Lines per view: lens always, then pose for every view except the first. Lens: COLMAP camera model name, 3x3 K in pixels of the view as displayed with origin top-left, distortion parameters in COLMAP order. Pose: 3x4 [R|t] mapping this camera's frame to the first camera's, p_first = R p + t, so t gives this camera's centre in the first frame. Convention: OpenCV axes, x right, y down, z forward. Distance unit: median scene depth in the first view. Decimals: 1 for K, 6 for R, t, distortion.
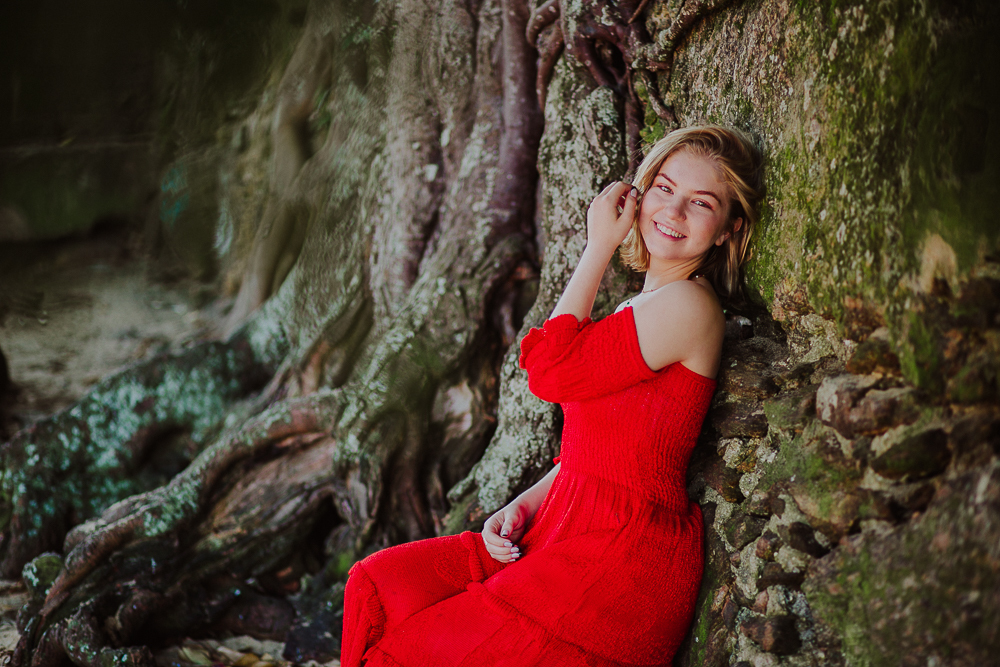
lens RADIAL K [[2420.1, 0, 500.0], [0, 2420.1, 333.5], [0, 0, 1]] dist [-0.061398, -0.650410]
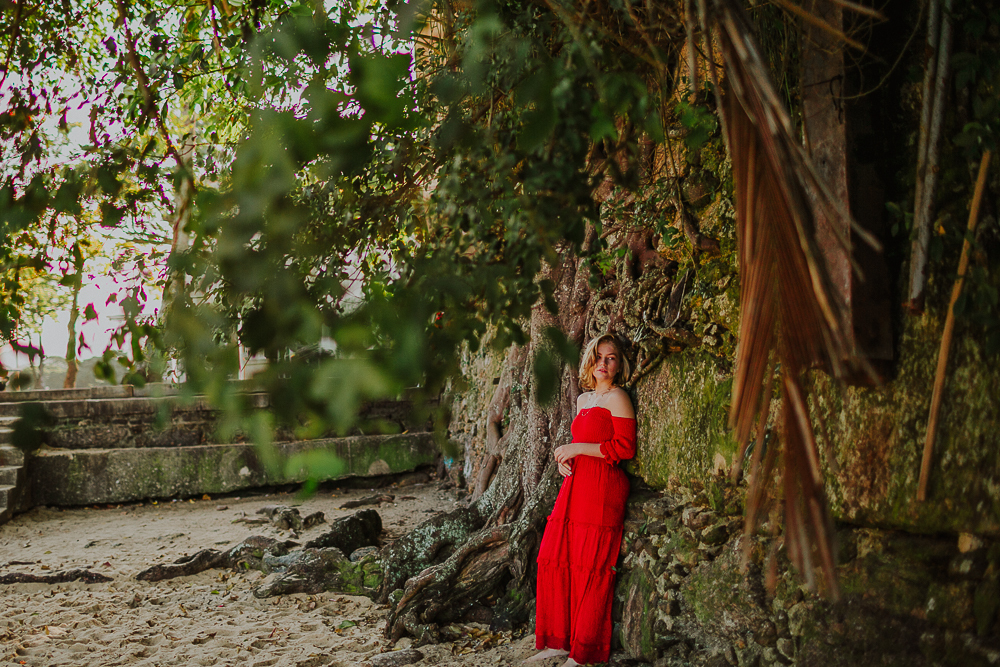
lens RADIAL K [[1033.3, 0, 500.0], [0, 1033.3, 333.5], [0, 0, 1]] dist [0.010891, 0.001979]
pose [[0.996096, -0.029003, -0.083376, 0.021464], [0.013963, 0.984362, -0.175605, 0.017591], [0.087166, 0.173756, 0.980924, -0.125379]]
